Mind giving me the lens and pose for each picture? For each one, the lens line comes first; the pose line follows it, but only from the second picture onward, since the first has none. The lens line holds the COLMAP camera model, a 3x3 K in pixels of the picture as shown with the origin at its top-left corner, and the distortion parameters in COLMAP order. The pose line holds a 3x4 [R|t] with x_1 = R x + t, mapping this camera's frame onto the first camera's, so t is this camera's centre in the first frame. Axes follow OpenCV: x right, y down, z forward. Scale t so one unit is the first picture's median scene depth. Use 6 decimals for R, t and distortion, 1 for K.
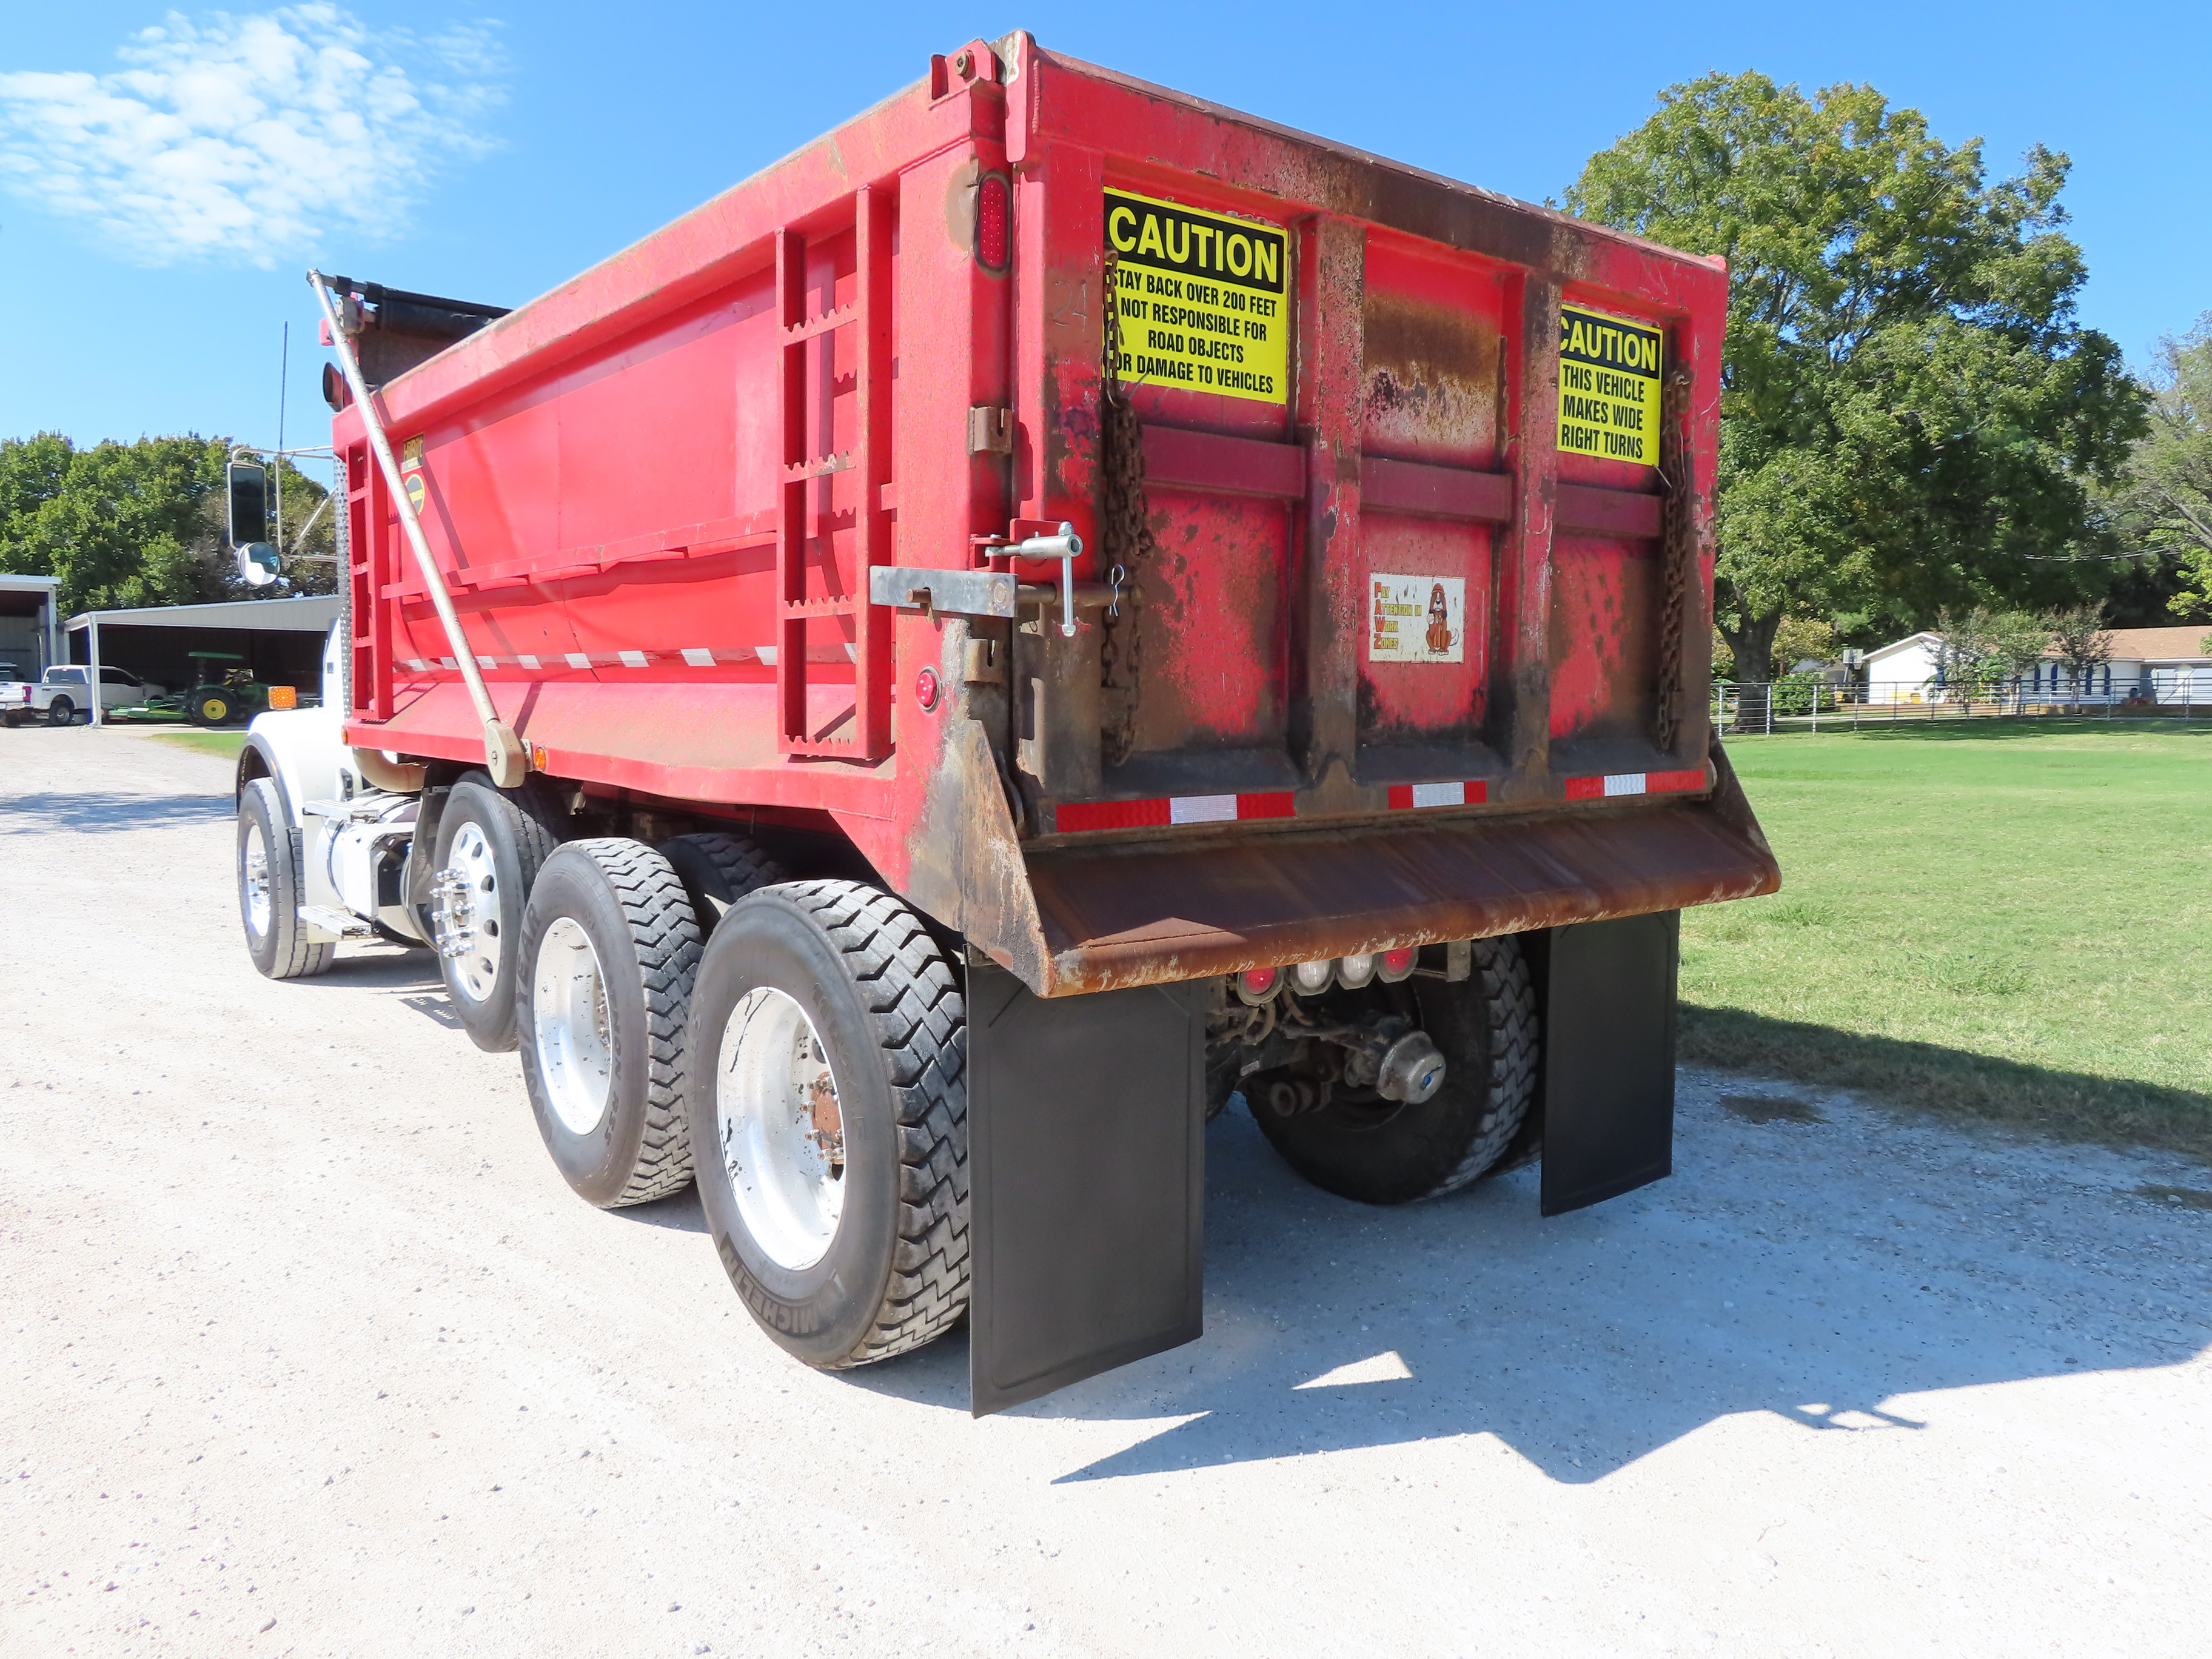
lens RADIAL K [[1581.3, 0, 1102.6], [0, 1581.3, 806.1], [0, 0, 1]] dist [-0.007432, -0.012496]
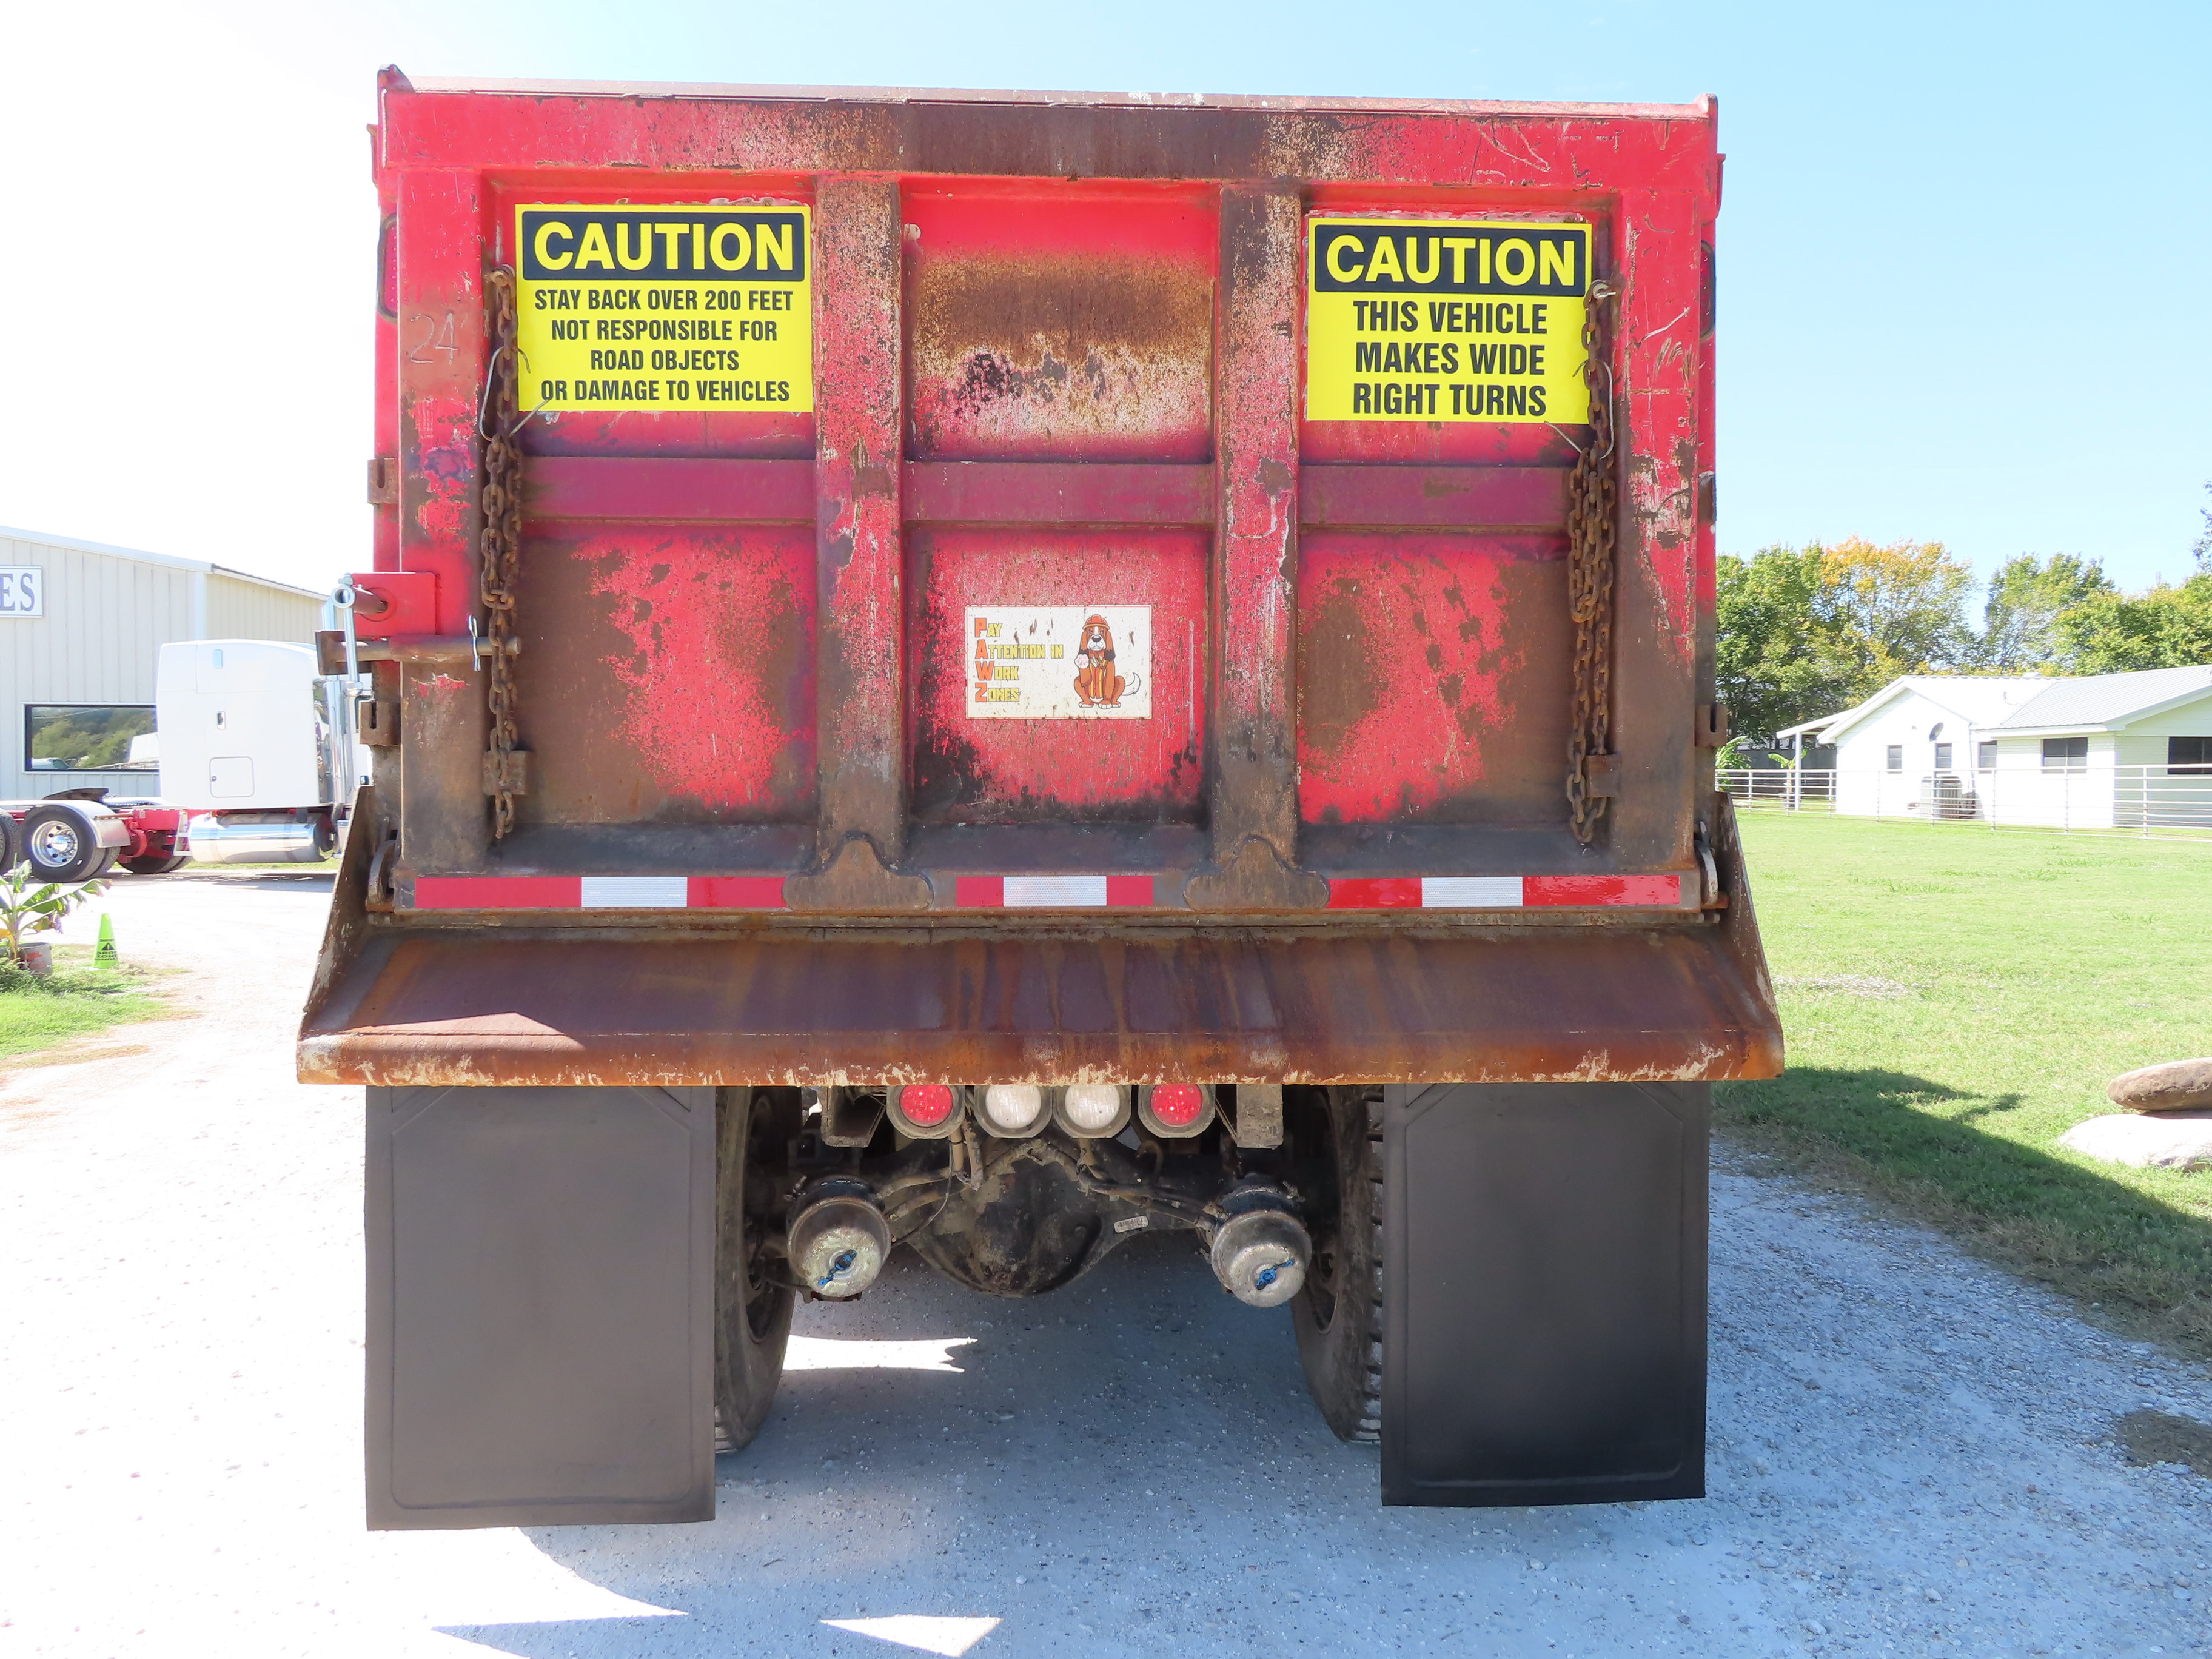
lens RADIAL K [[1581.3, 0, 1102.6], [0, 1581.3, 806.1], [0, 0, 1]] dist [-0.007432, -0.012496]
pose [[0.810243, 0.012305, -0.585965, 0.690478], [-0.042712, 0.998361, -0.038096, -0.020484], [0.584536, 0.055895, 0.809440, 0.405196]]
